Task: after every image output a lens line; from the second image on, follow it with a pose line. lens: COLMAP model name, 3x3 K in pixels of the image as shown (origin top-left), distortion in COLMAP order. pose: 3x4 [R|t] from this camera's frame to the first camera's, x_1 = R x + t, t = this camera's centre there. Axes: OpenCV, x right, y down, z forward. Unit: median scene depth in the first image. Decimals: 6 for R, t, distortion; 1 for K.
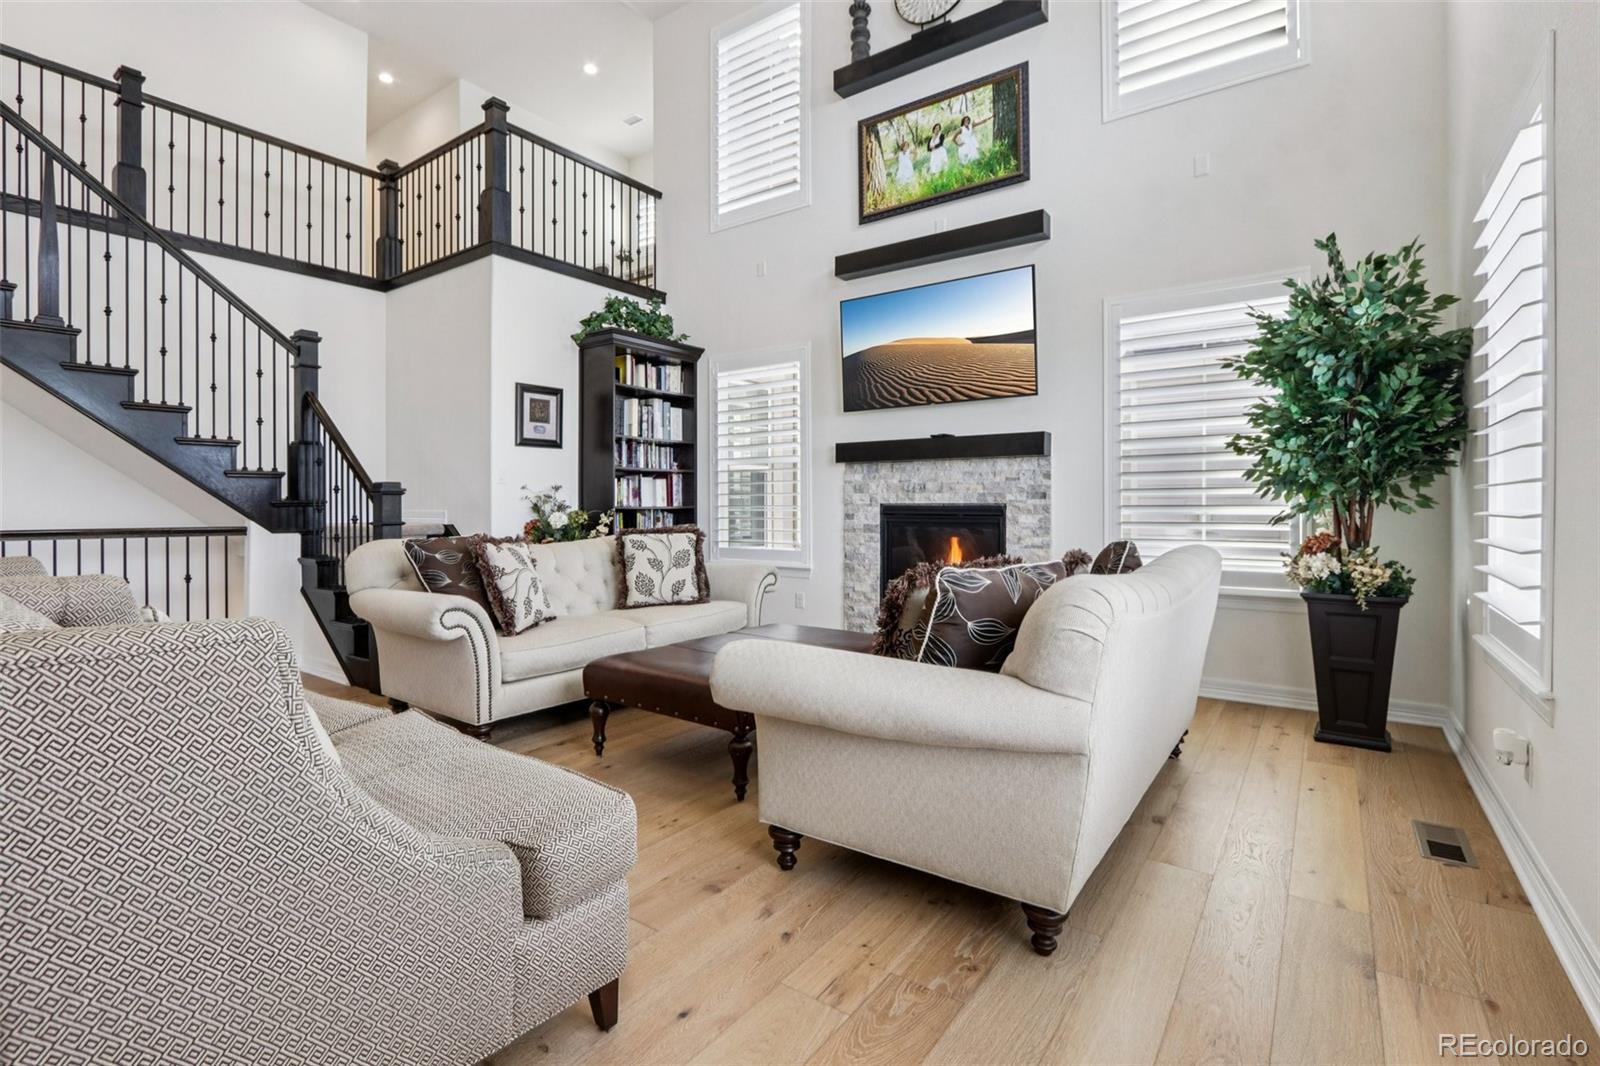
lens RADIAL K [[744.3, 0, 802.5], [0, 744.3, 519.7], [0, 0, 1]] dist [-0.010045, 0.000823]
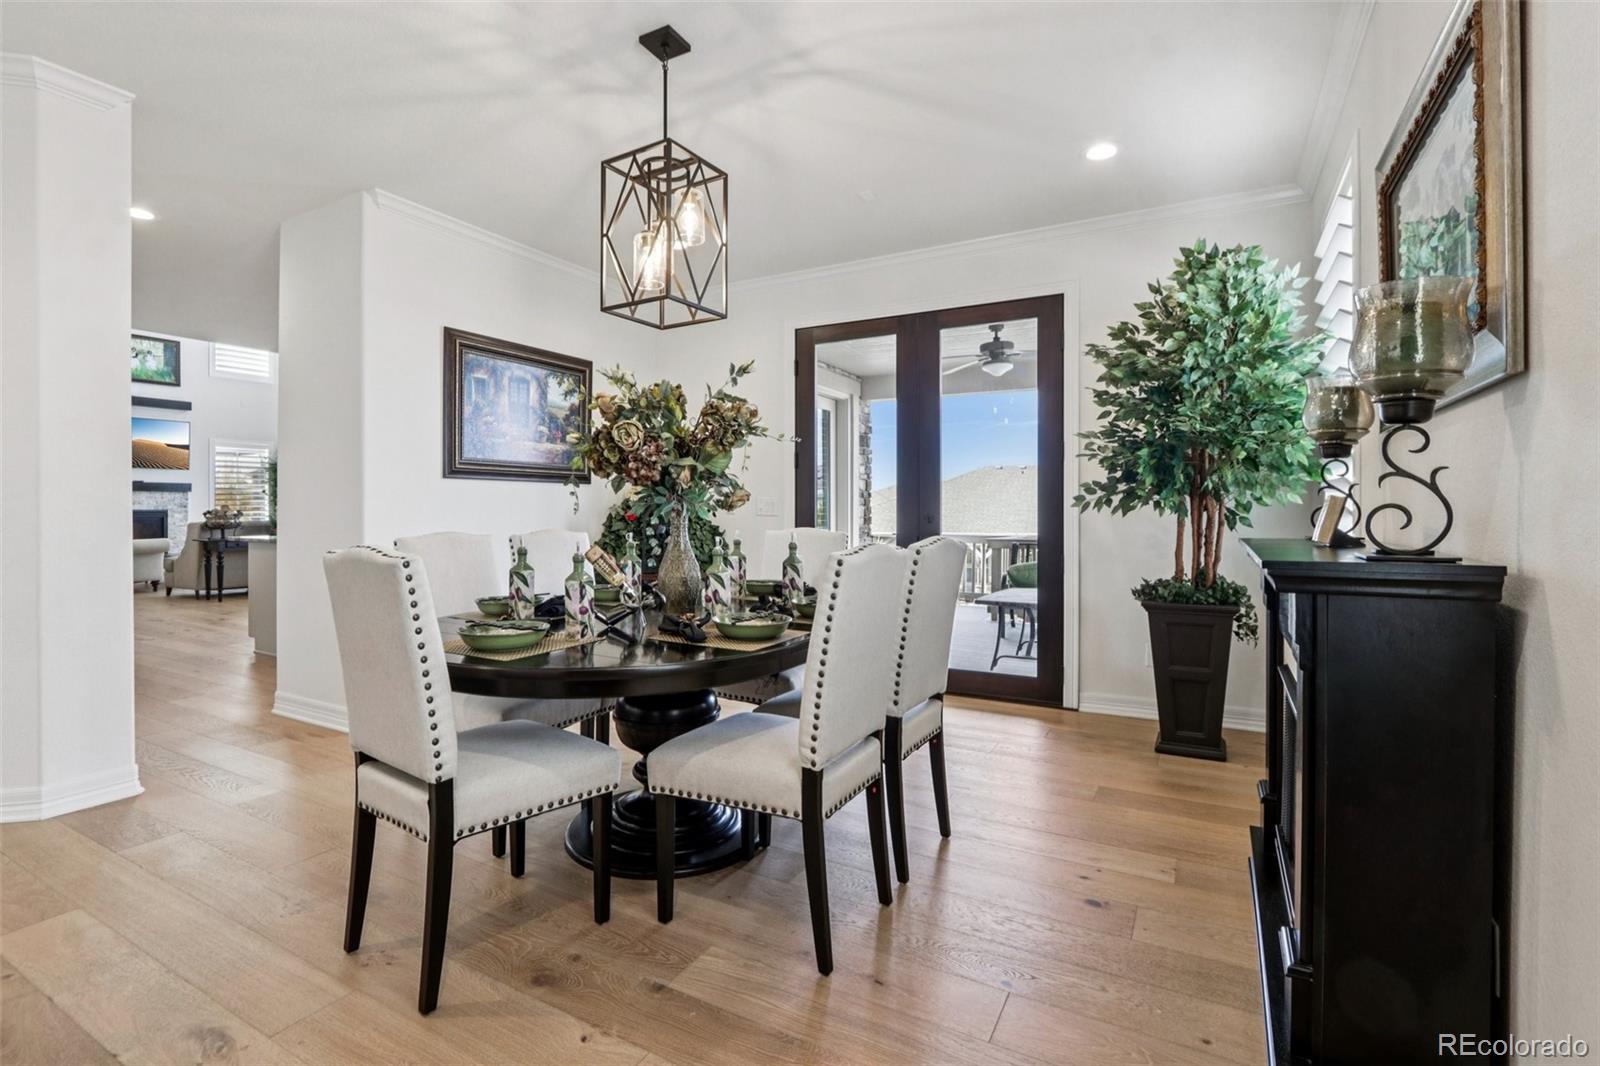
lens RADIAL K [[744.3, 0, 801.6], [0, 744.3, 522.9], [0, 0, 1]] dist [-0.010045, 0.000823]
pose [[-0.106229, -0.003503, 0.994335, -2.473078], [0.019469, 0.999795, 0.005602, 0.050657], [-0.994151, 0.019954, -0.106139, -0.875584]]
